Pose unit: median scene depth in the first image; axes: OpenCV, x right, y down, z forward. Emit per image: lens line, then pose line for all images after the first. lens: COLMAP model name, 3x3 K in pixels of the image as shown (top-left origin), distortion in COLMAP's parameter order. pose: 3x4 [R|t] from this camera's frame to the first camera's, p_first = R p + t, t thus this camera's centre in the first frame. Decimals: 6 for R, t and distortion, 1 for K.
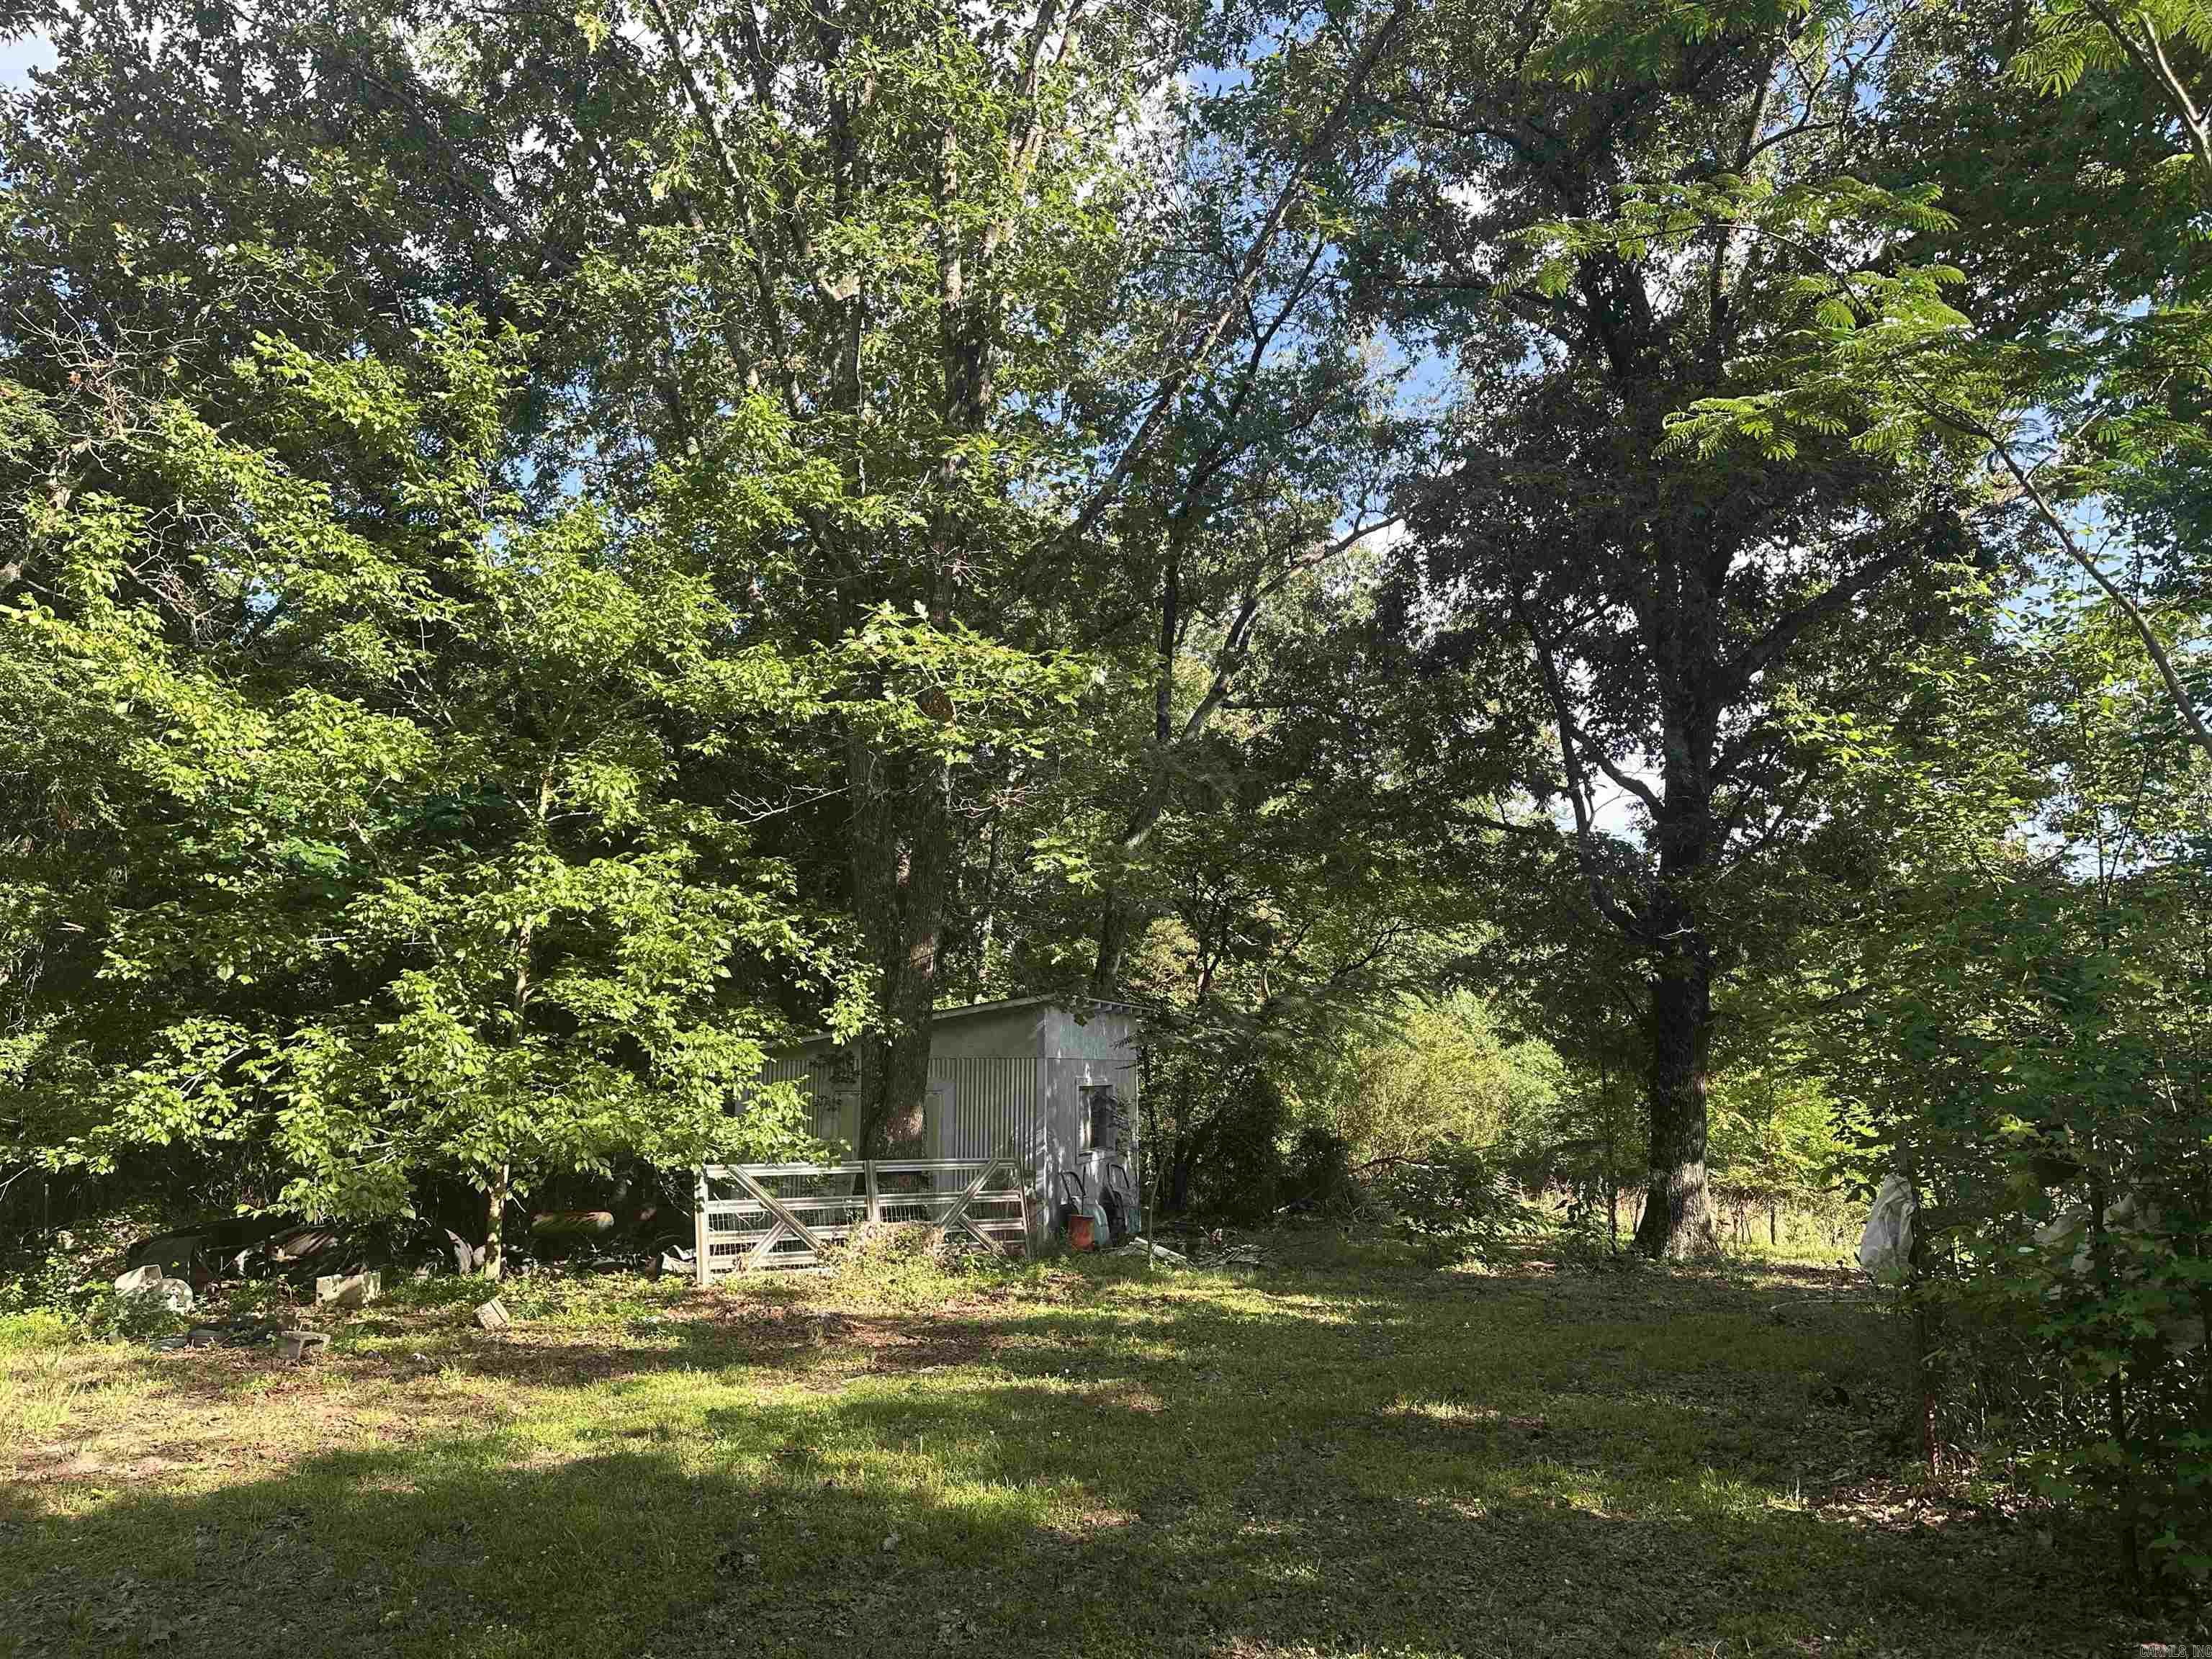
lens RADIAL K [[1509.0, 0, 1070.6], [0, 1509.0, 828.2], [0, 0, 1]] dist [0.008690, 0.003398]
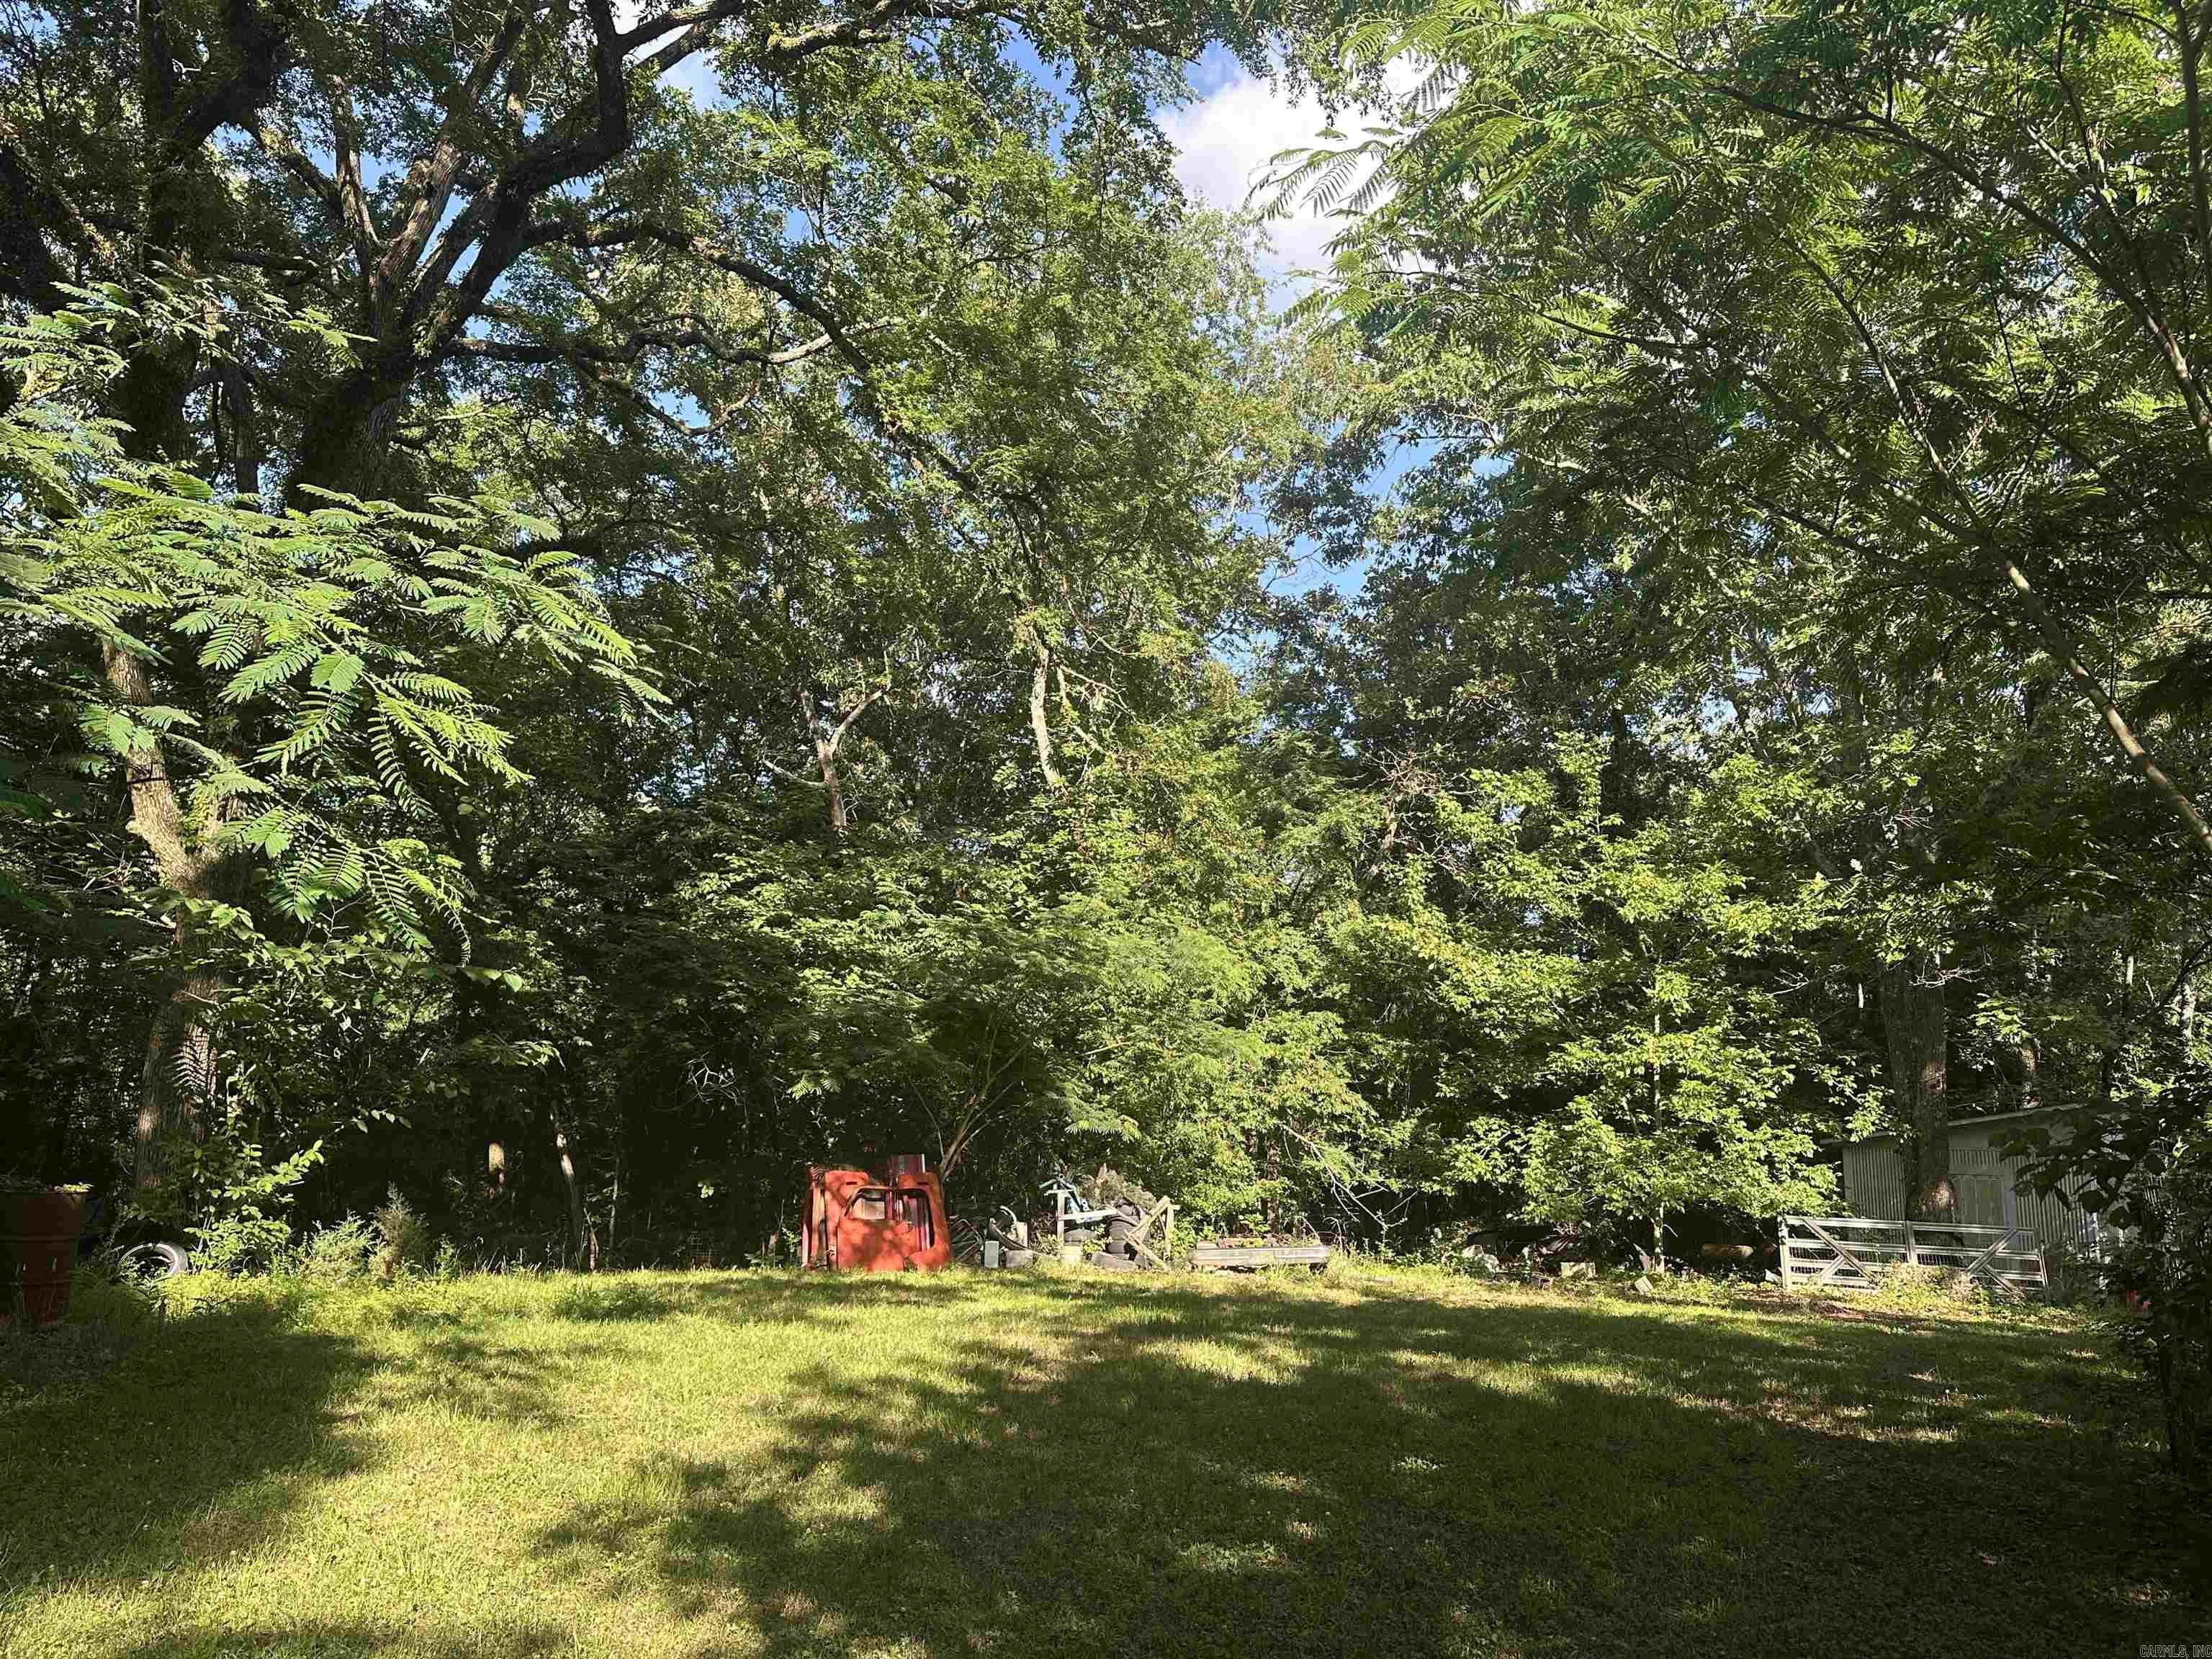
lens RADIAL K [[1509.0, 0, 1070.6], [0, 1509.0, 828.2], [0, 0, 1]] dist [0.008690, 0.003398]
pose [[0.690965, -0.116226, -0.713483, 0.441058], [0.088927, 0.993160, -0.075665, -0.131296], [0.717397, -0.011166, 0.696575, -0.661827]]
